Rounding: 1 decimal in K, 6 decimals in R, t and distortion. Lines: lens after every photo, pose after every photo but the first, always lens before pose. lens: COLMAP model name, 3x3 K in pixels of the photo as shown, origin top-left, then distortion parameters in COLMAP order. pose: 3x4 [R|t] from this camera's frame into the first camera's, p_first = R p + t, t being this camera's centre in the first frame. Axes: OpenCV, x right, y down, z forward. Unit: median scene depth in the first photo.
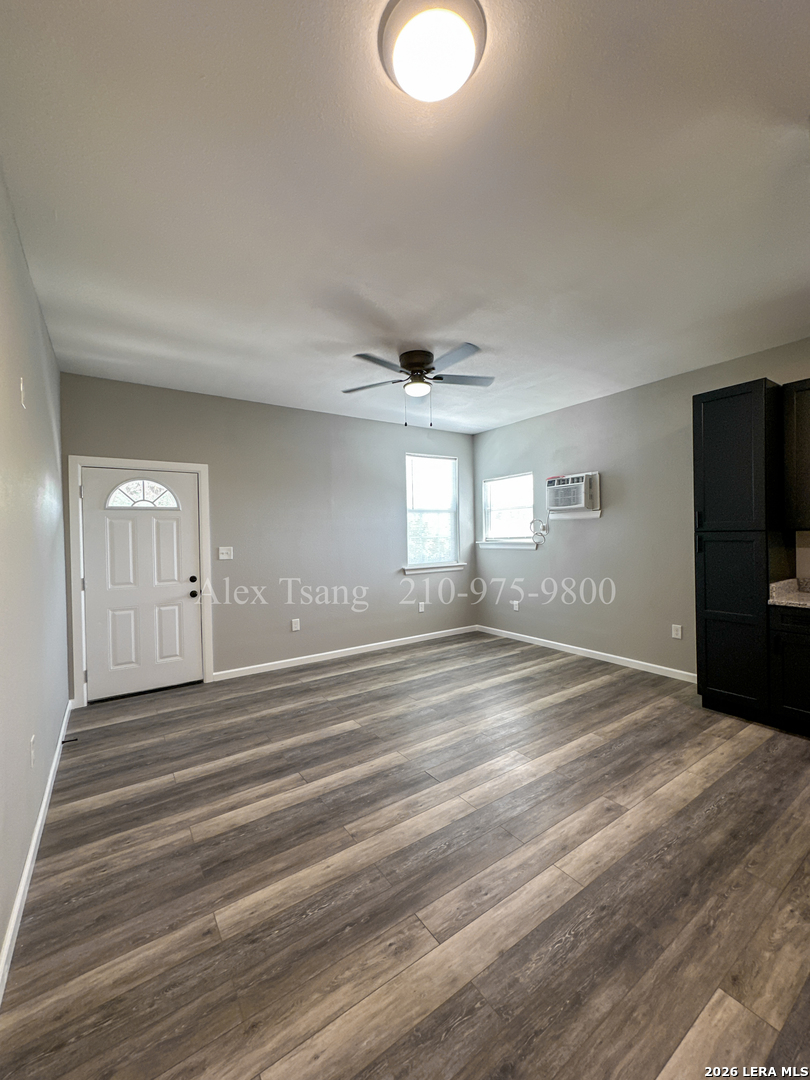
lens RADIAL K [[432.5, 0, 406.7], [0, 432.5, 537.7], [0, 0, 1]] dist [-0.002562, 0.000930]
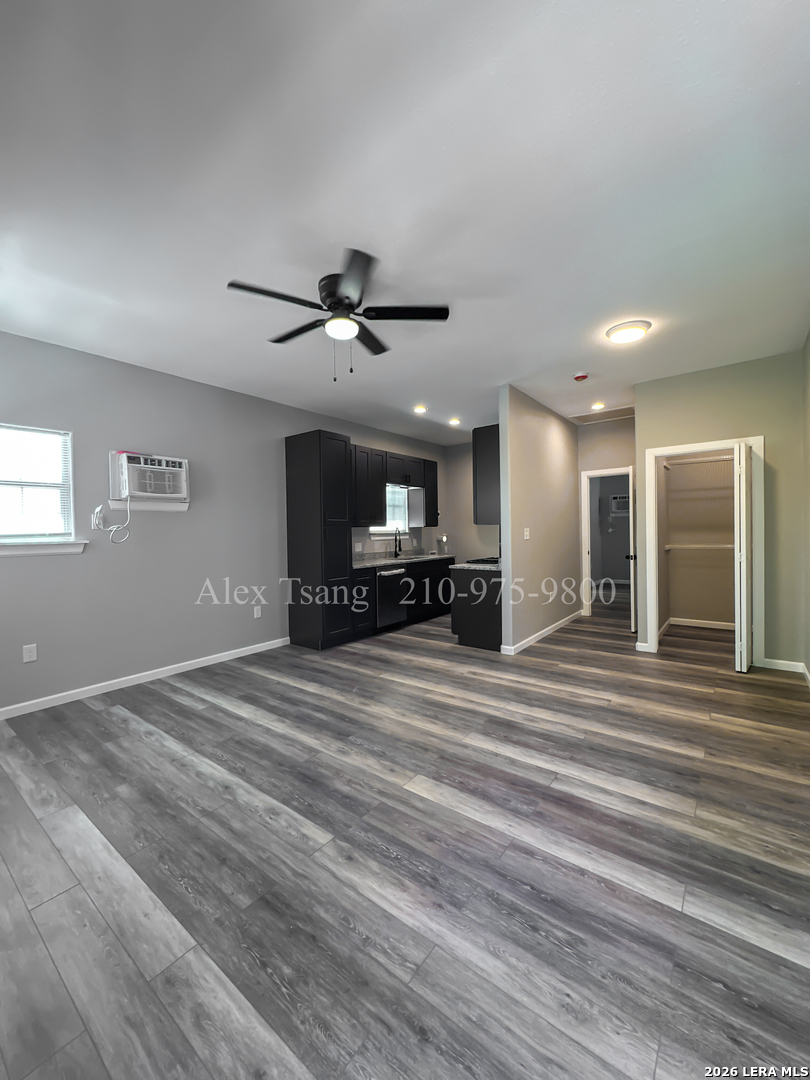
lens RADIAL K [[432.5, 0, 406.7], [0, 432.5, 537.7], [0, 0, 1]] dist [-0.002562, 0.000930]
pose [[-0.303904, 0.010646, 0.952643, -0.733424], [0.032340, 0.999477, -0.000852, 0.033001], [-0.952154, 0.030550, -0.304089, 1.128099]]
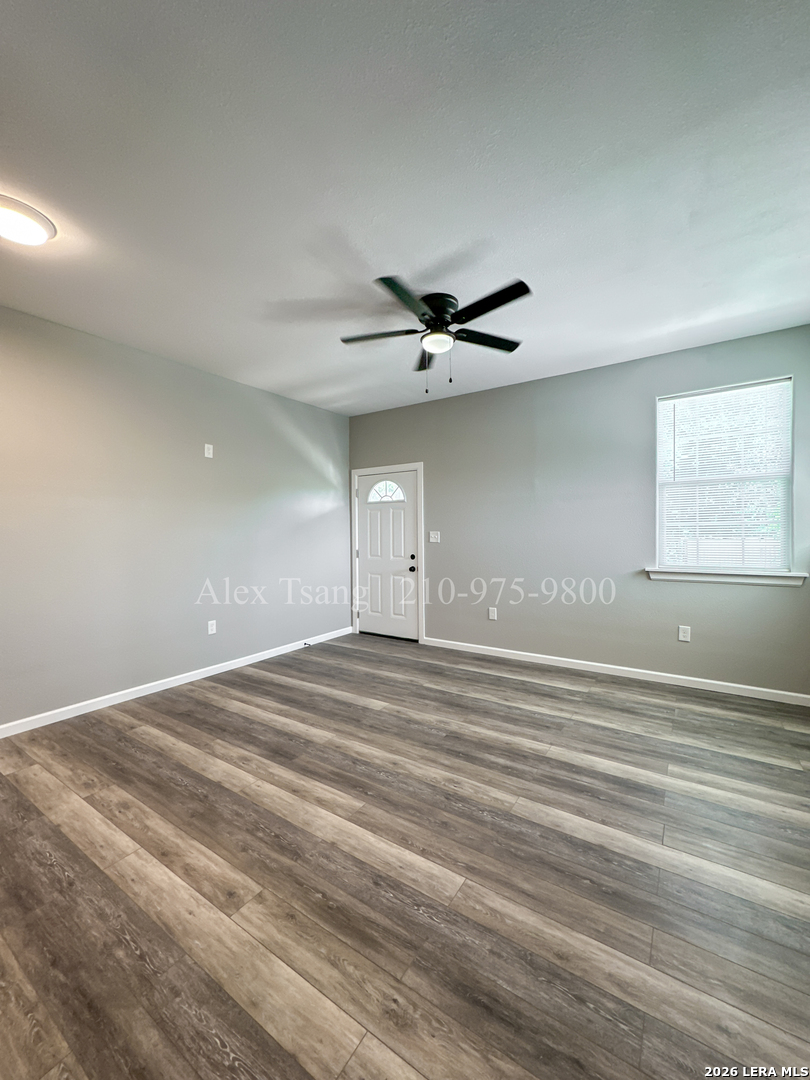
lens RADIAL K [[432.5, 0, 406.7], [0, 432.5, 537.7], [0, 0, 1]] dist [-0.002562, 0.000930]
pose [[0.370655, 0.031348, -0.928242, 0.774408], [-0.004903, 0.999482, 0.031796, 0.001985], [0.928758, -0.007235, 0.370617, 0.632999]]
